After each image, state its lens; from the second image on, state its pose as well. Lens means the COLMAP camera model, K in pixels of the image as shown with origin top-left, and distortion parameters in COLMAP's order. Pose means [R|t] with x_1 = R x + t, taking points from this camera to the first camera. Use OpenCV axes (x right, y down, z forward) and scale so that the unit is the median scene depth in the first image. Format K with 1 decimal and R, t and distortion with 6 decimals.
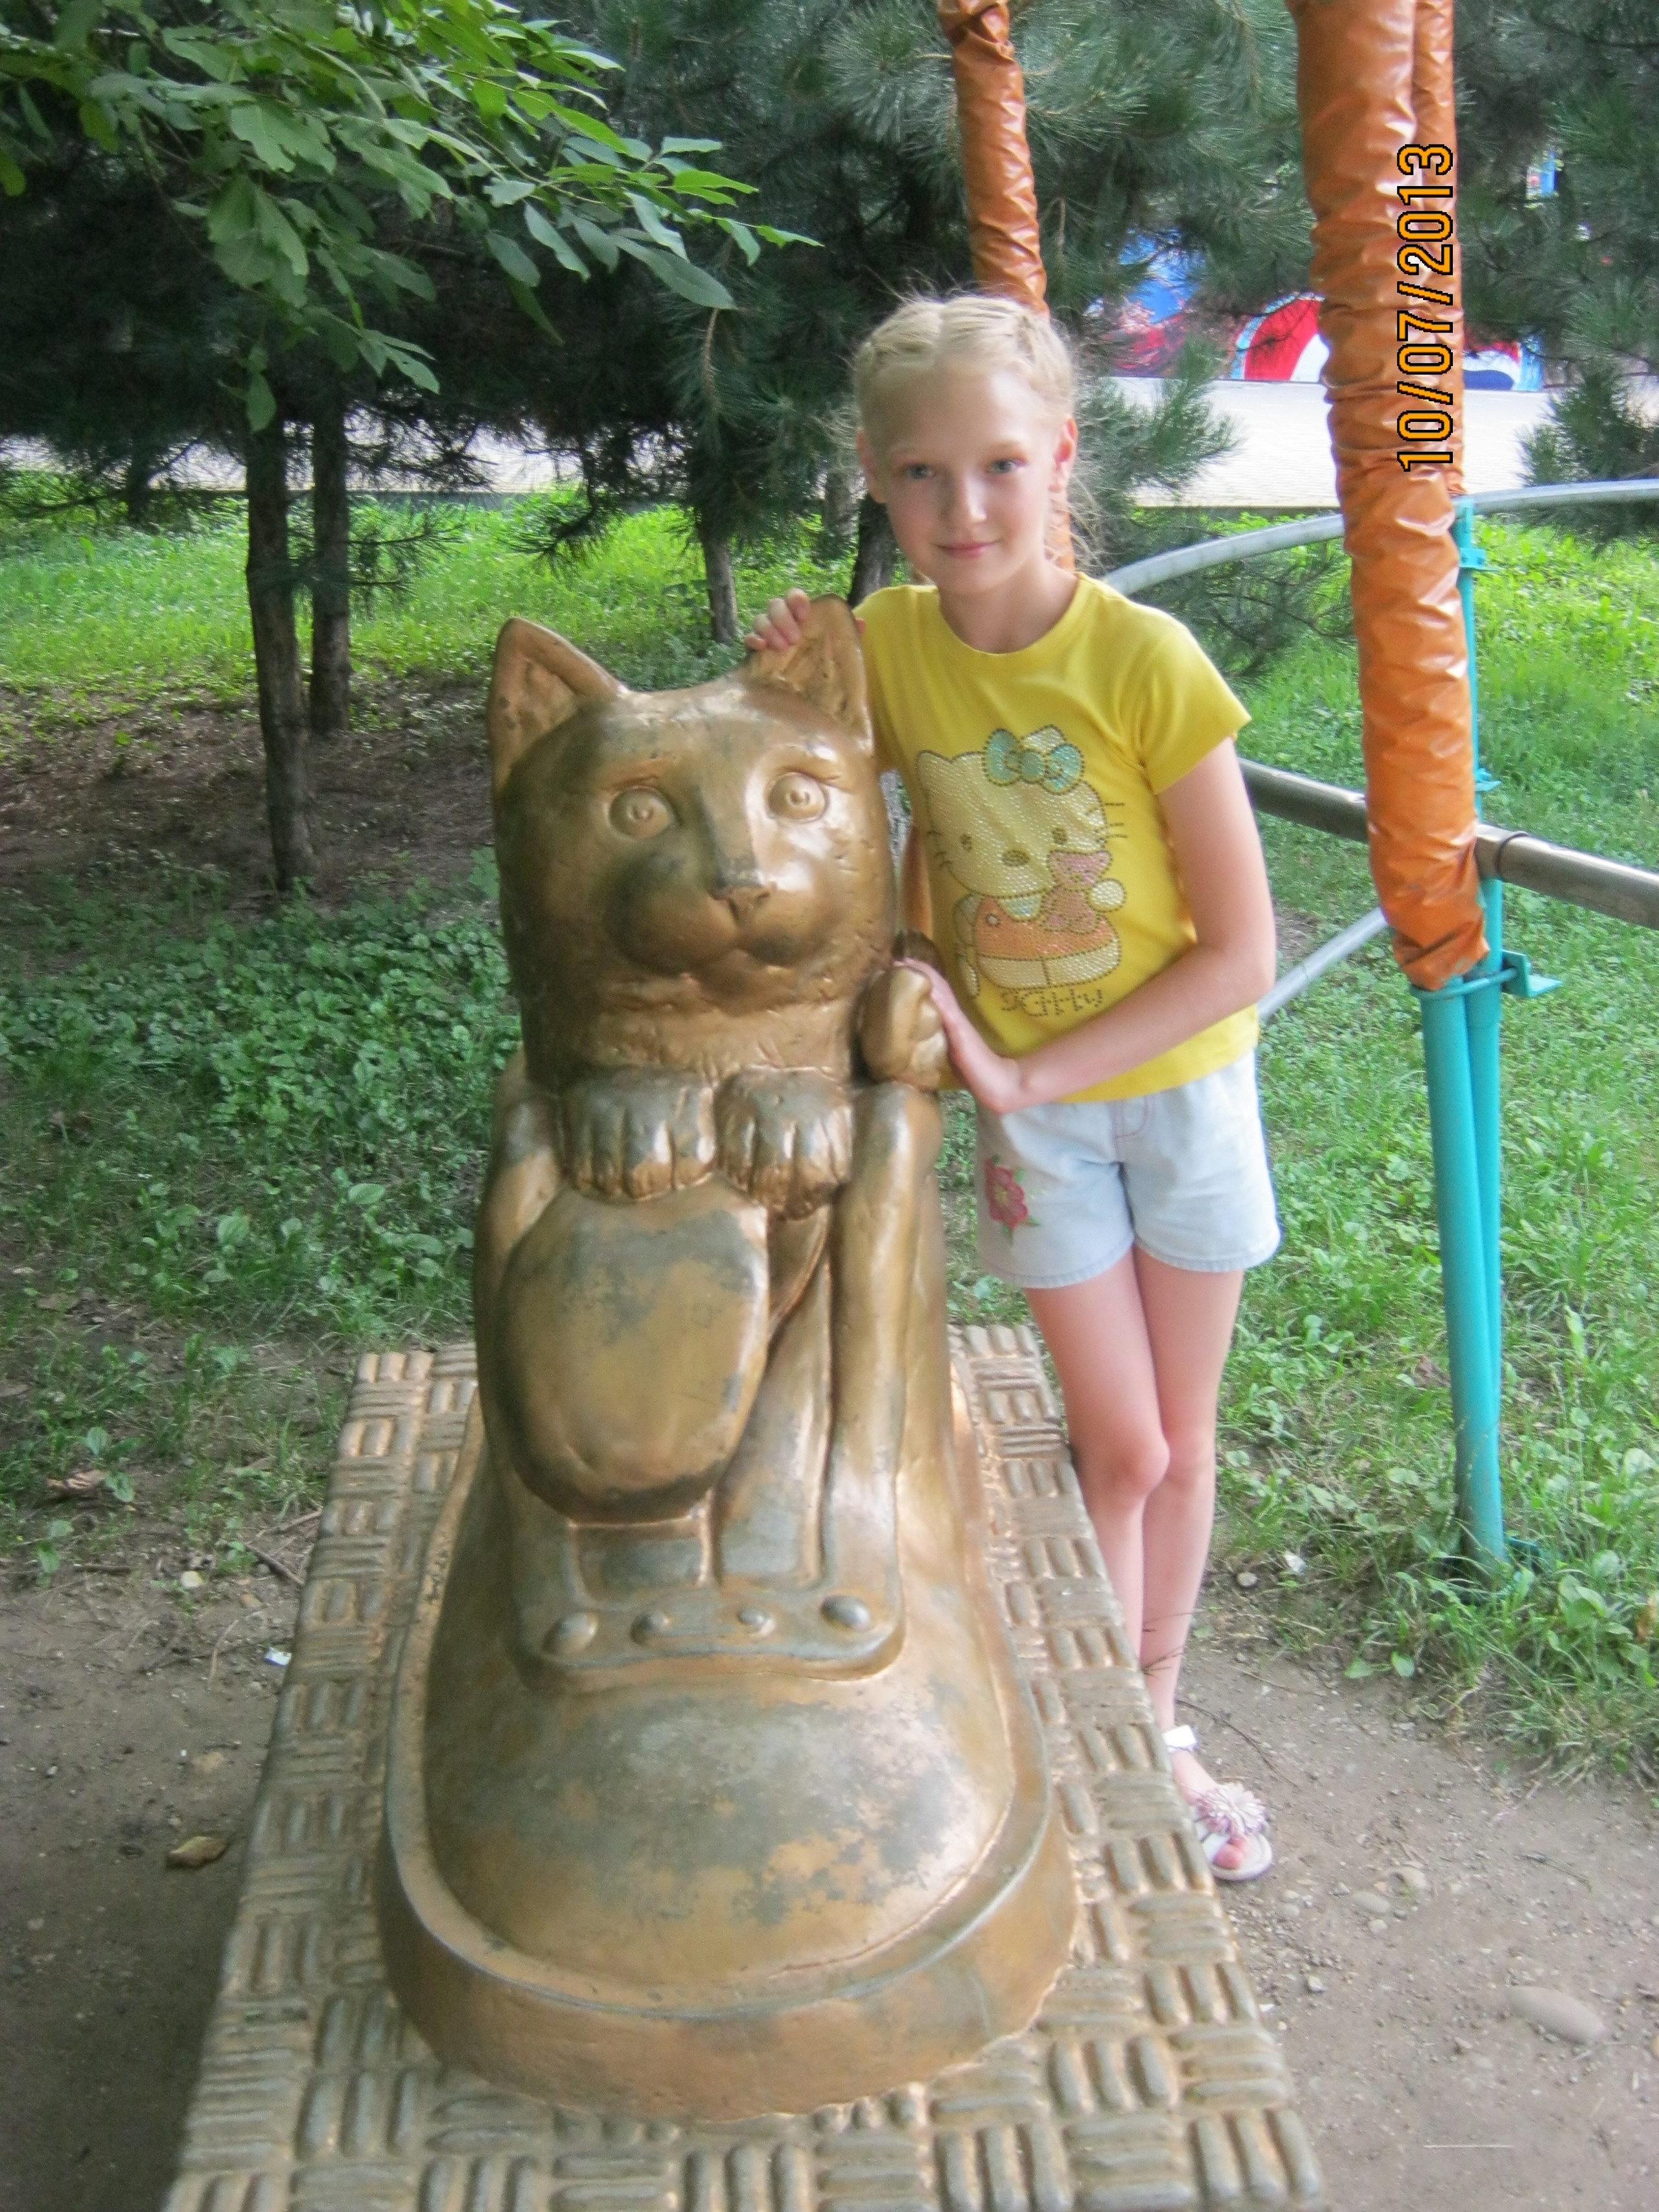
lens RADIAL K [[2431.8, 0, 794.1], [0, 2431.8, 1112.3], [0, 0, 1]] dist [-0.076989, 0.000000]
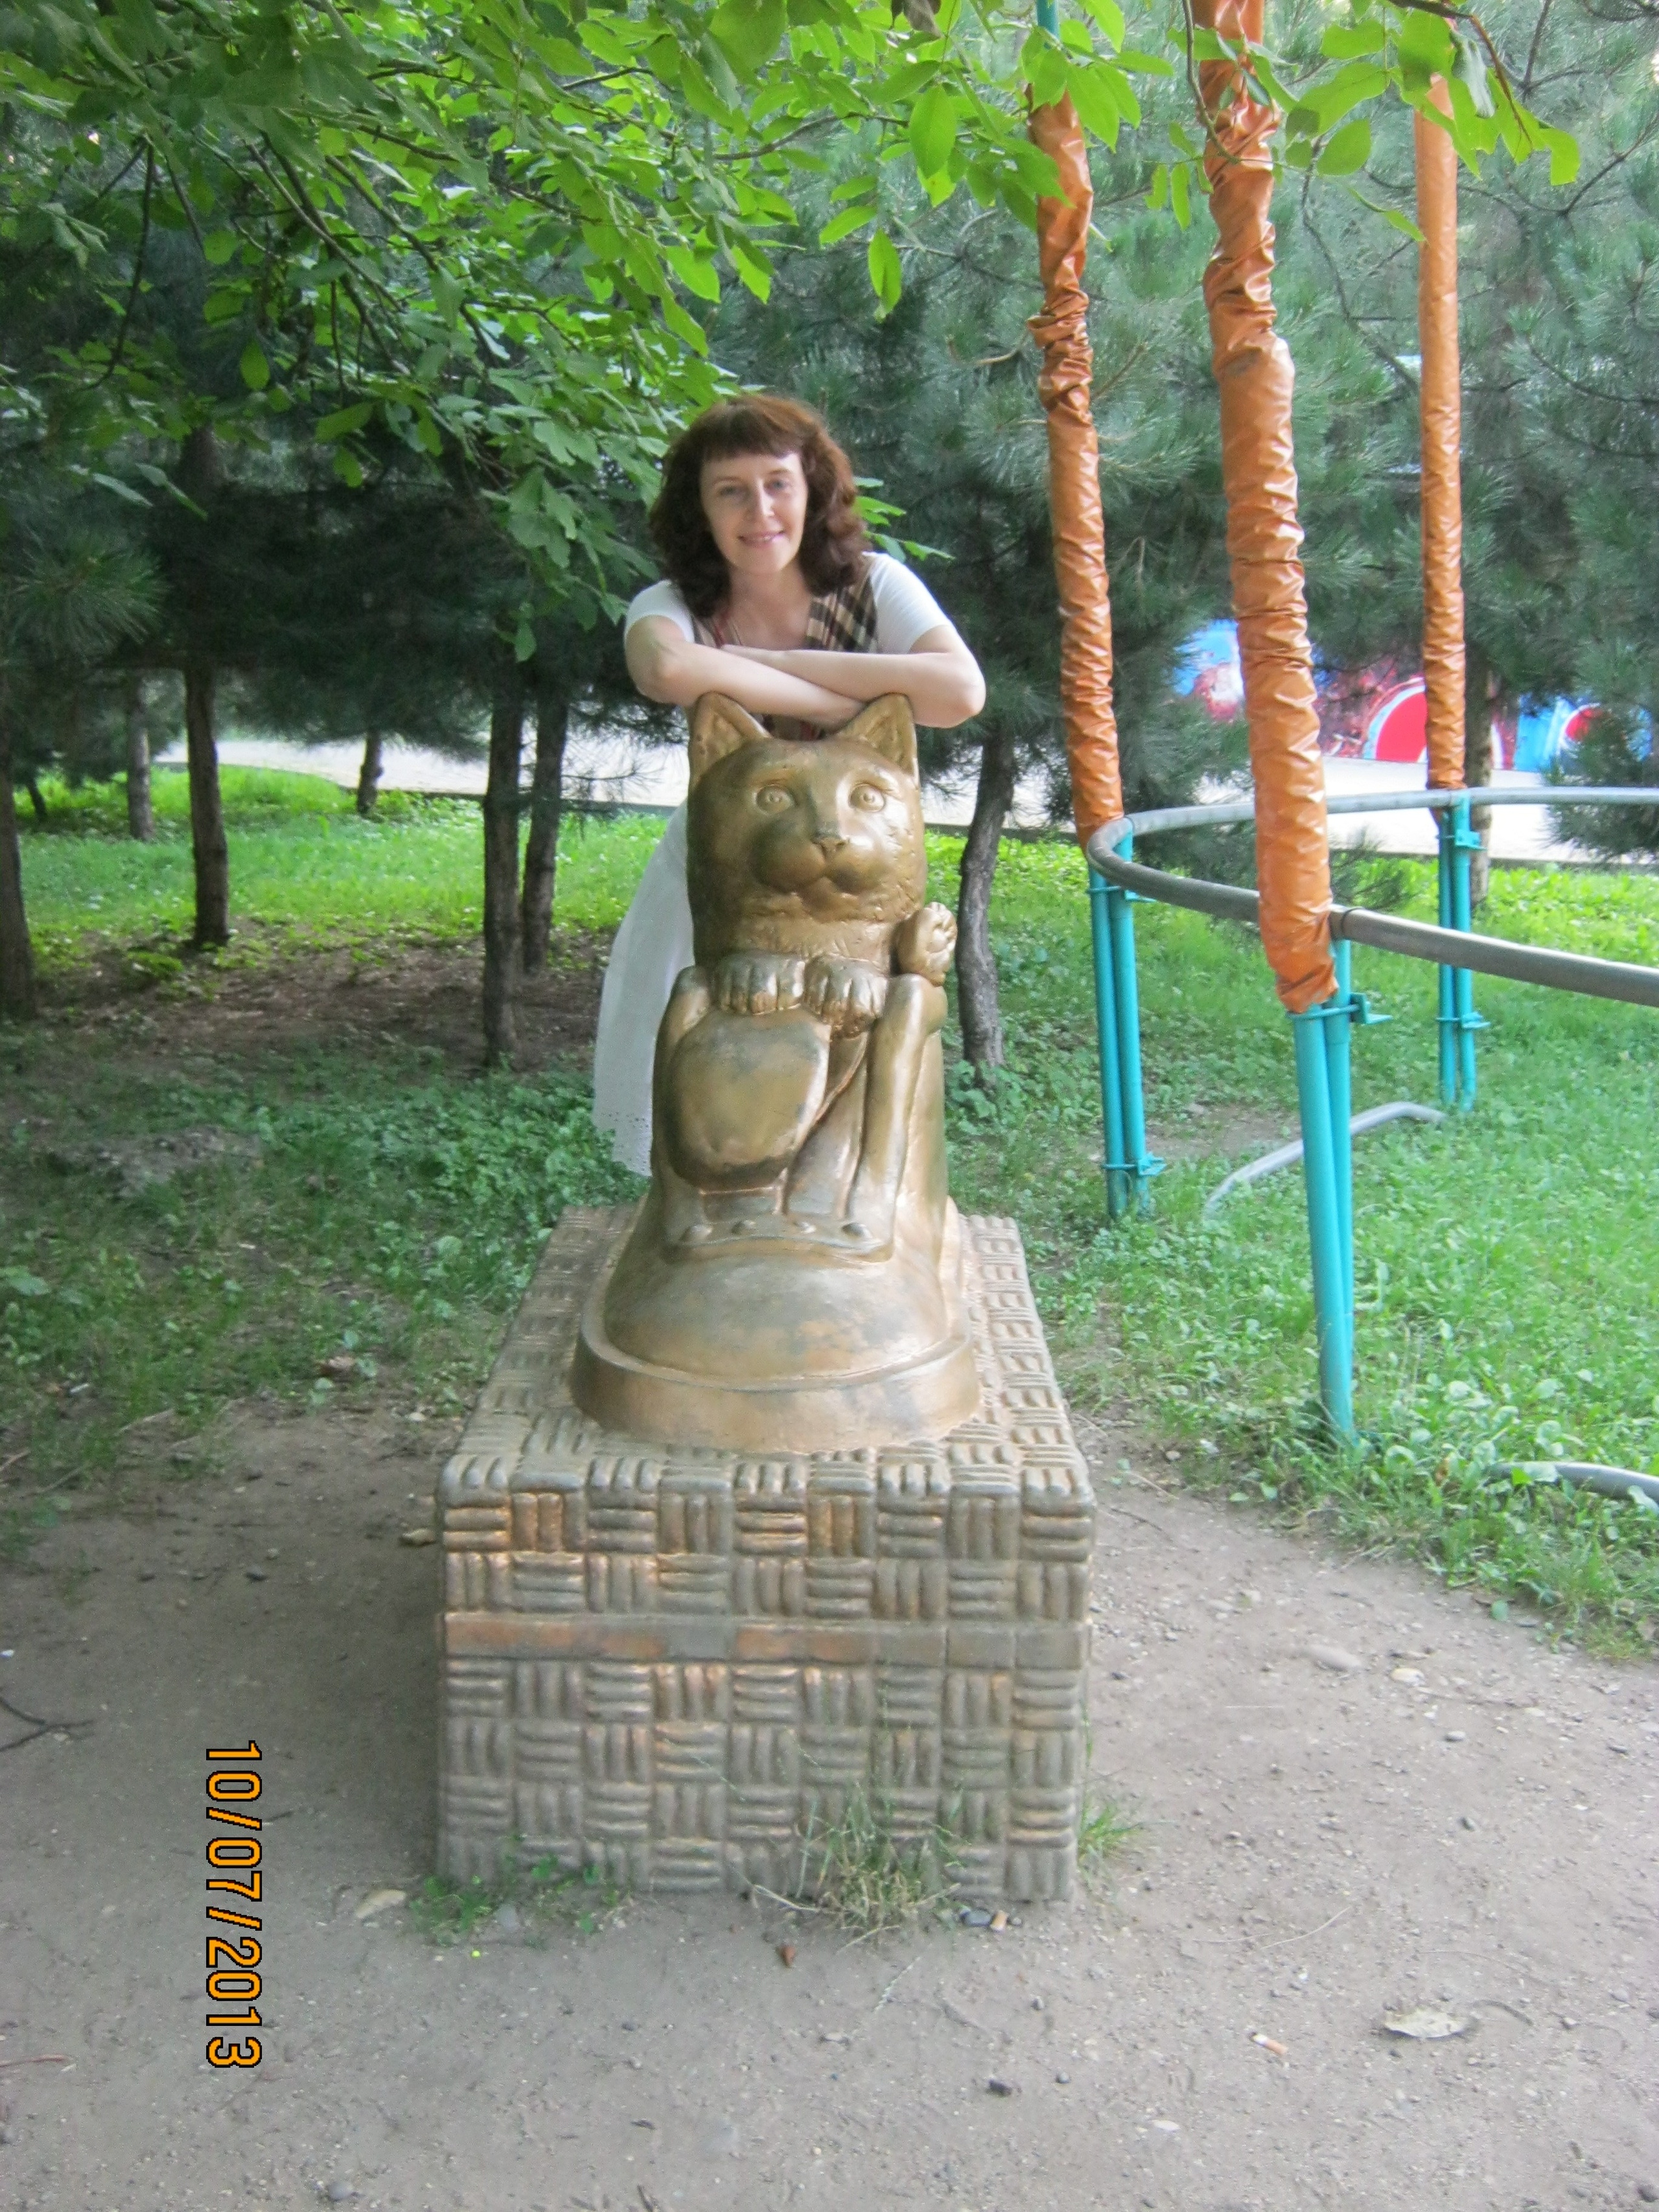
lens RADIAL K [[2431.8, 0, 818.4], [0, 2431.8, 1102.6], [0, 0, 1]] dist [-0.076989, 0.000000]
pose [[0.996365, 0.064446, -0.055705, 0.054302], [-0.072330, 0.985483, -0.153593, 0.246707], [0.044998, 0.157064, 0.986563, -0.460767]]
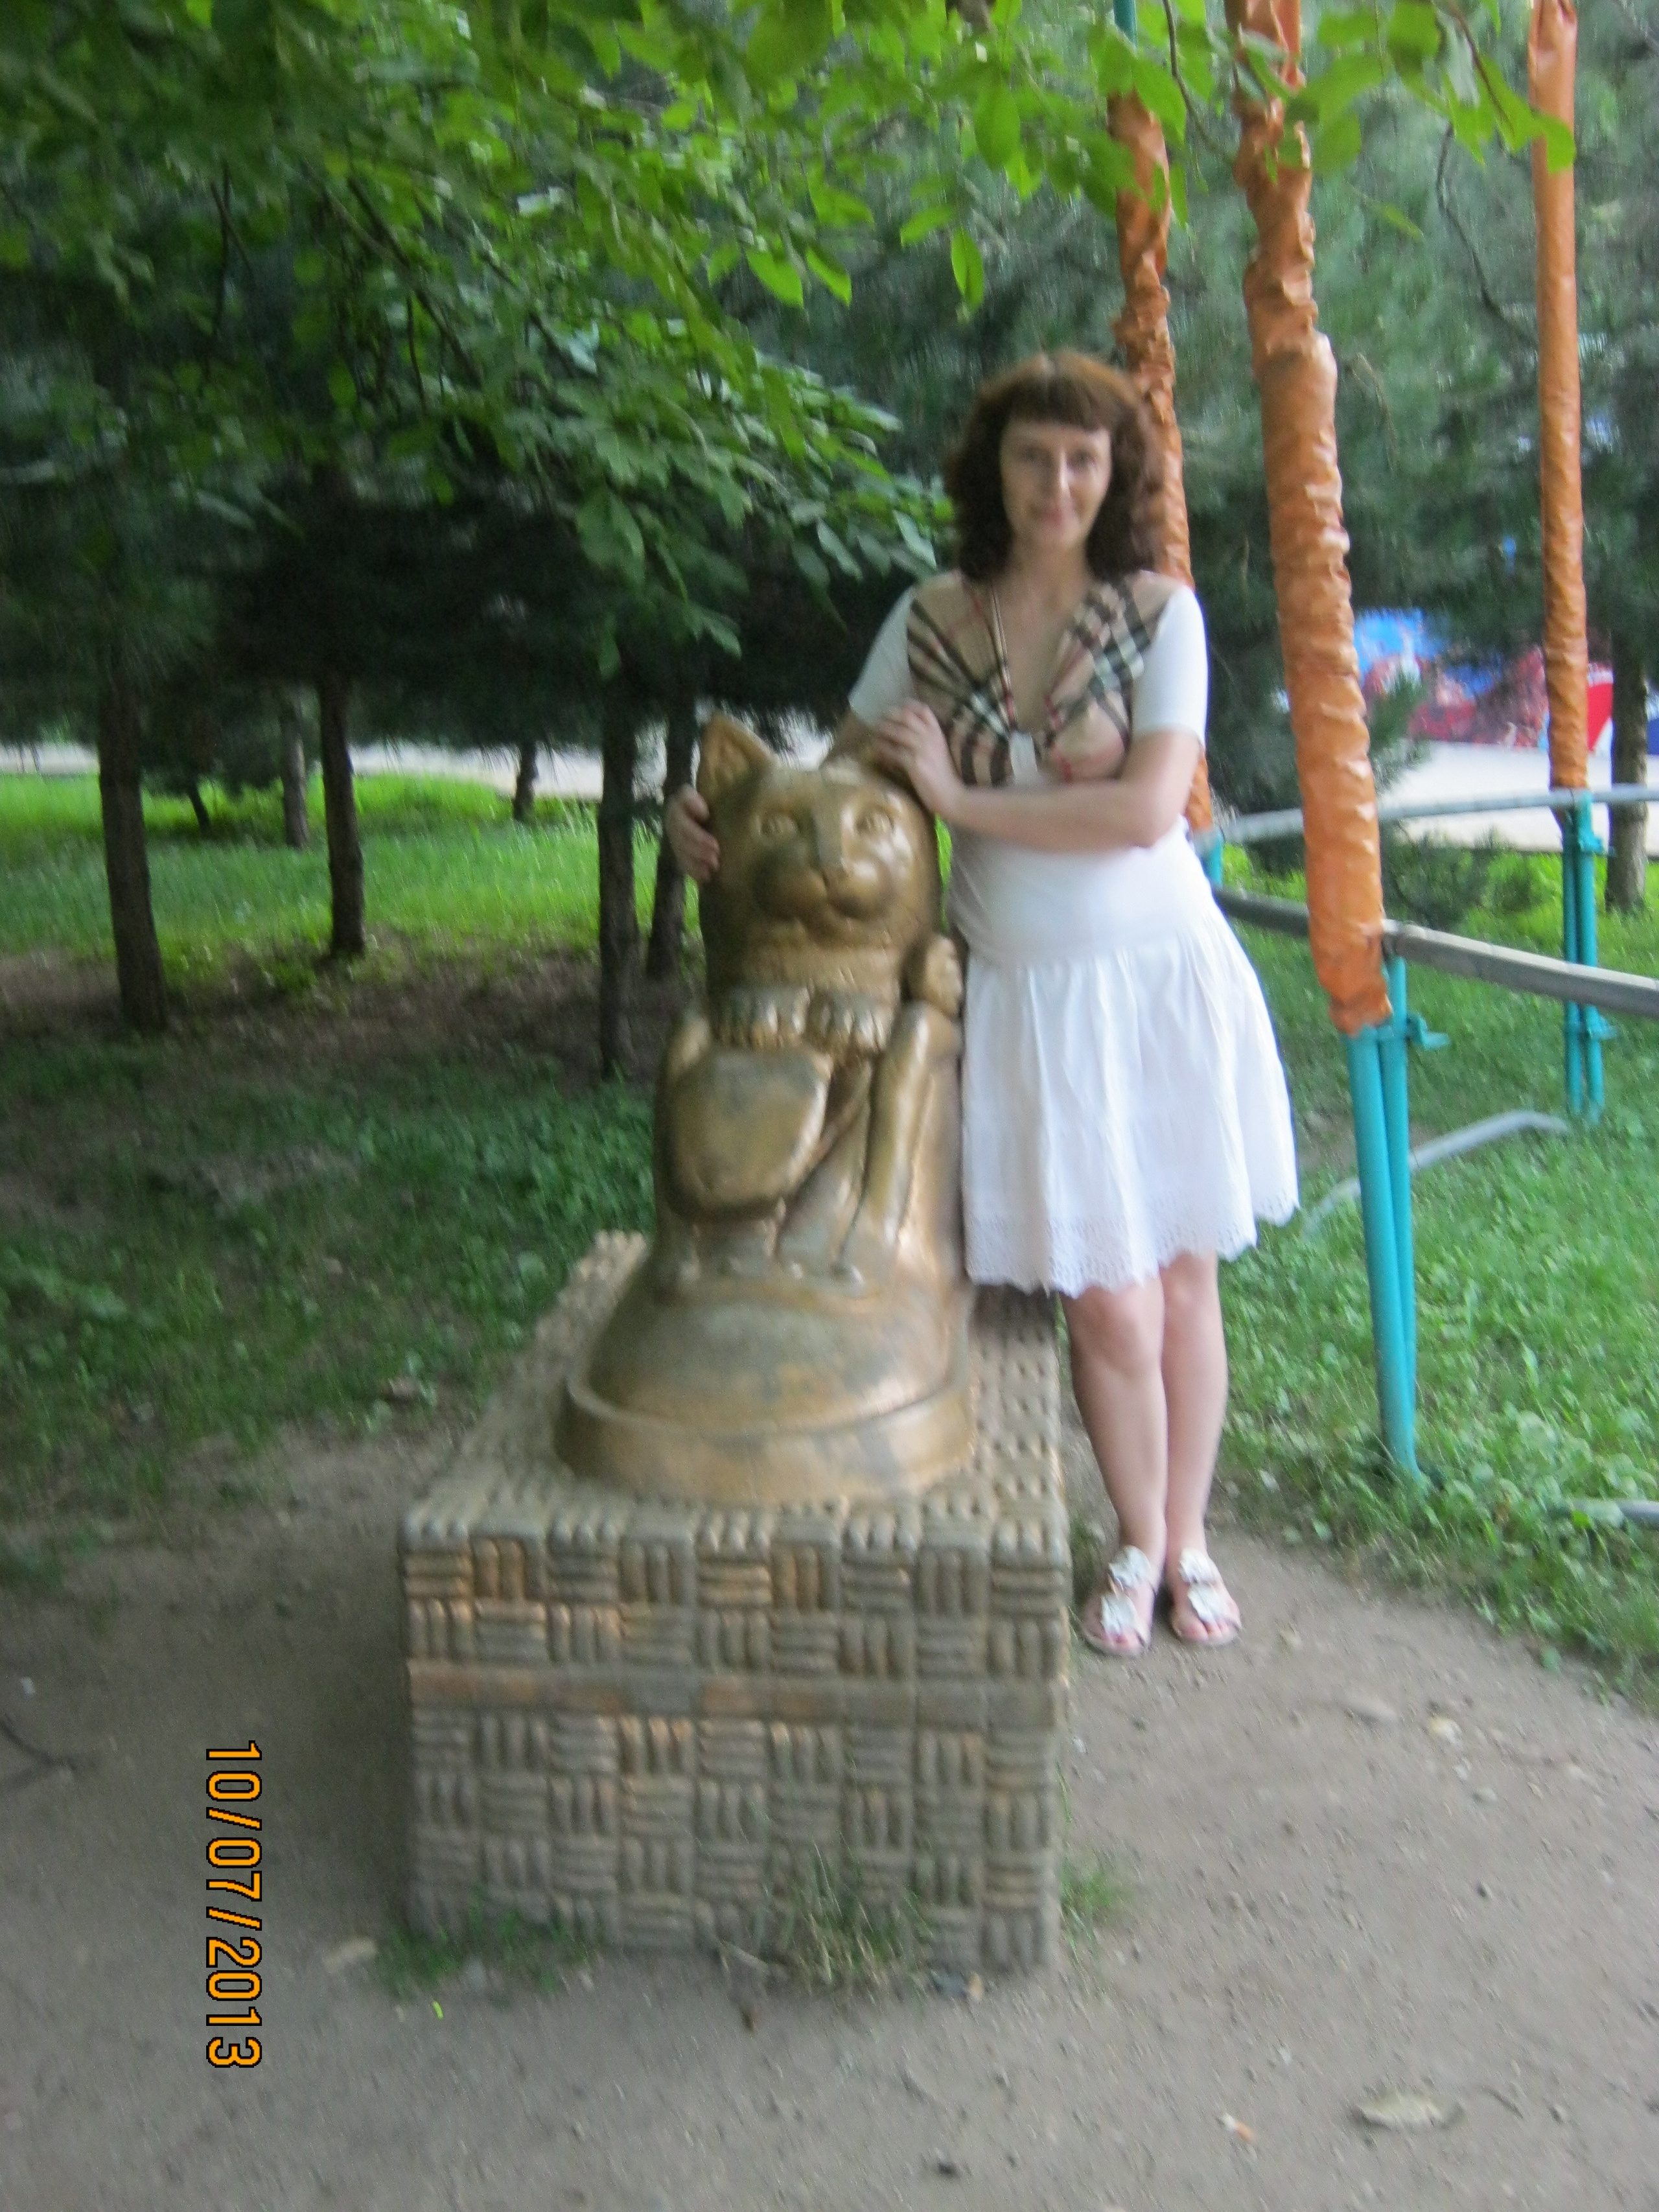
lens RADIAL K [[2431.8, 0, 823.6], [0, 2431.8, 1104.5], [0, 0, 1]] dist [-0.076989, 0.000000]
pose [[0.989436, 0.059808, -0.132056, 0.141889], [-0.078949, 0.986301, -0.144833, 0.216767], [0.121584, 0.153728, 0.980604, -0.428924]]
